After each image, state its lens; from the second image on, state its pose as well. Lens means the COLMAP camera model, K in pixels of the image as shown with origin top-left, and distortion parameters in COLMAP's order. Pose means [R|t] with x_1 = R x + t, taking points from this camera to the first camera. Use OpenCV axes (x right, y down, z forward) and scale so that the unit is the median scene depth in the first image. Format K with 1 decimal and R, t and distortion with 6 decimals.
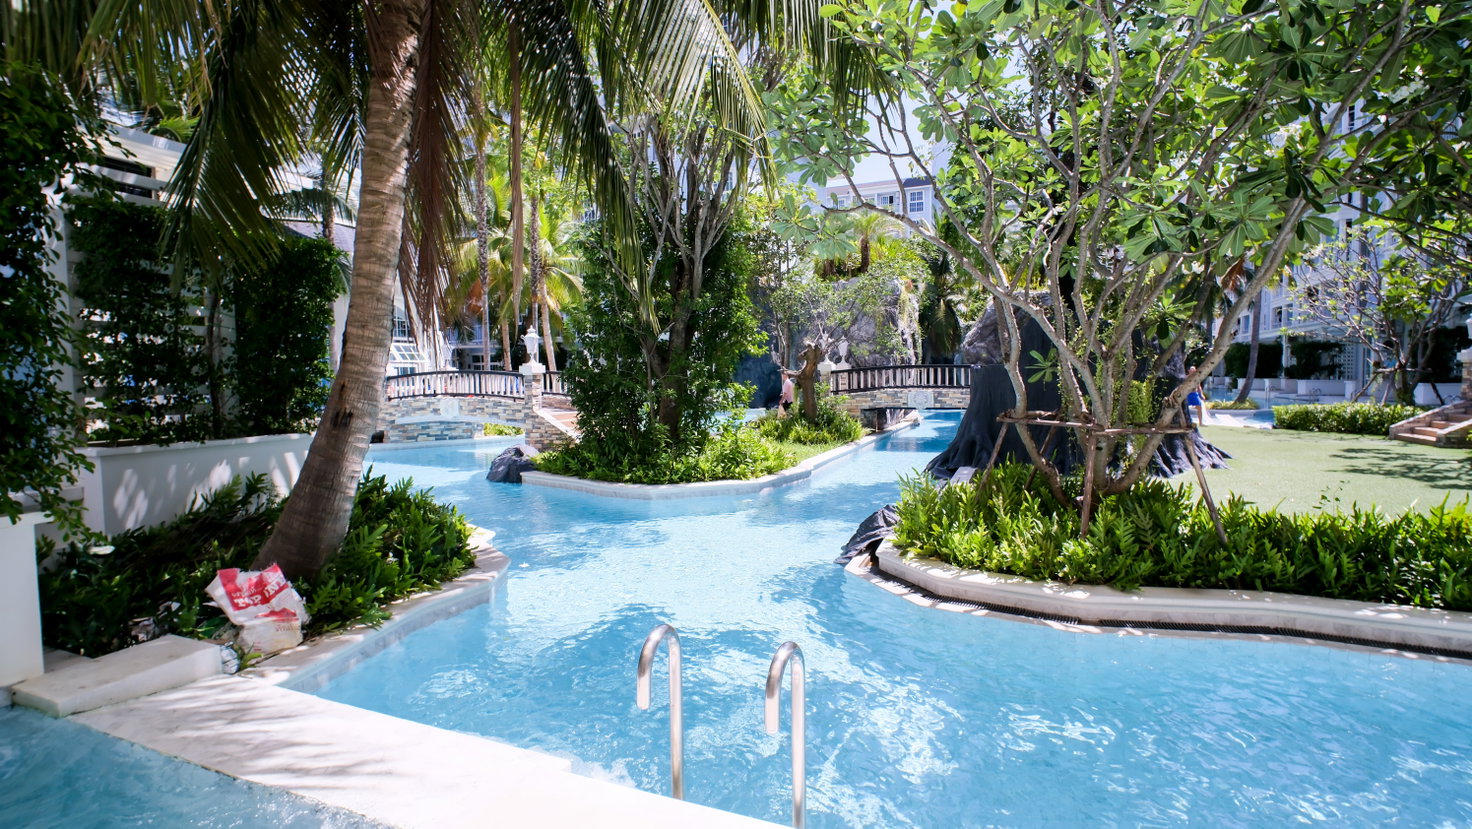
lens RADIAL K [[712.0, 0, 738.6], [0, 712.0, 411.9], [0, 0, 1]] dist [-0.000167, -0.001268]
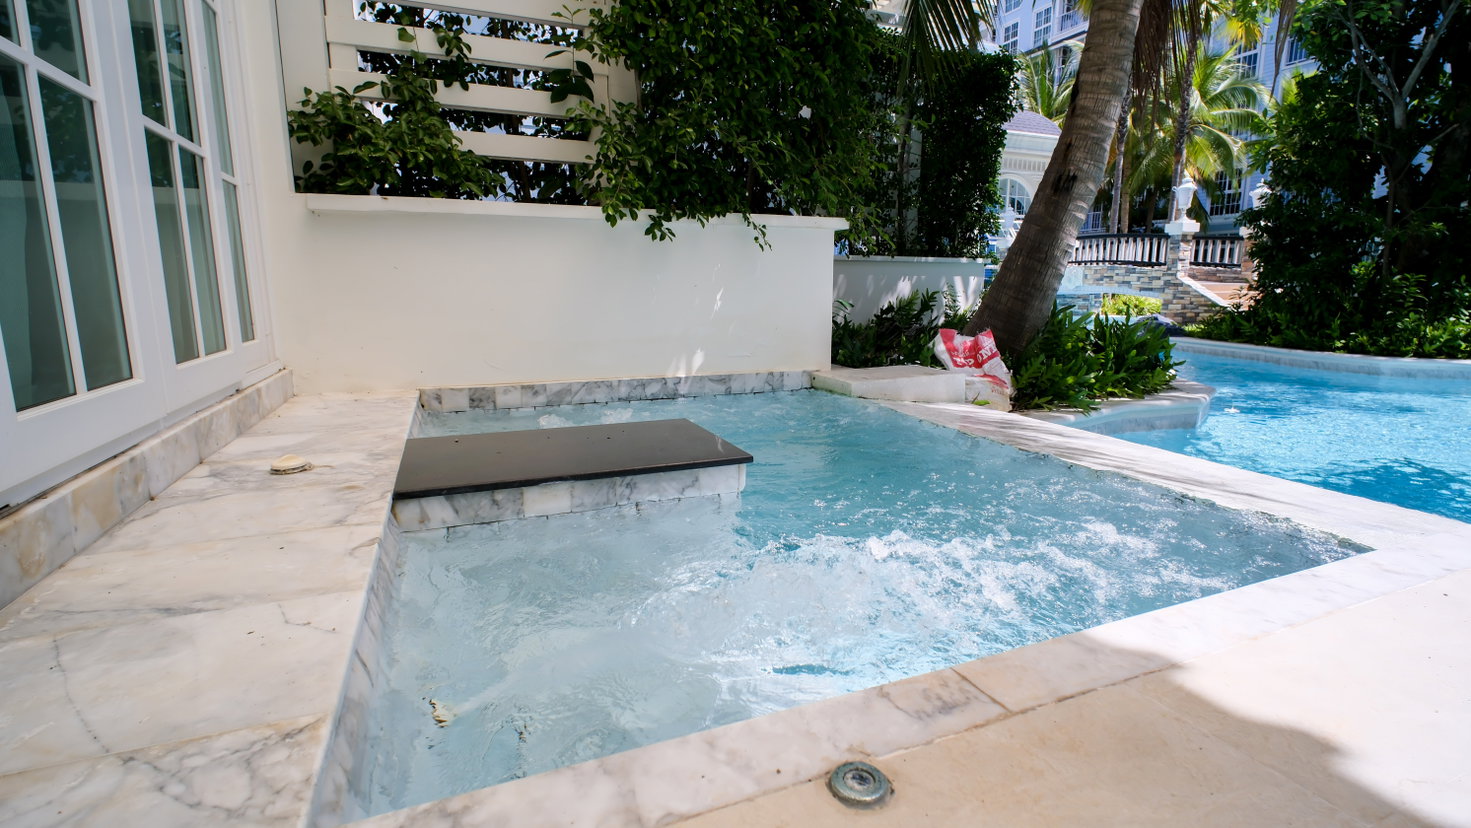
lens RADIAL K [[689.6, 0, 738.1], [0, 689.6, 412.6], [0, 0, 1]] dist [-0.002555, -0.000474]
pose [[0.711077, 0.135611, -0.689913, -0.144899], [-0.044942, 0.987984, 0.147880, 0.126193], [0.701676, -0.074148, 0.708627, 0.054015]]
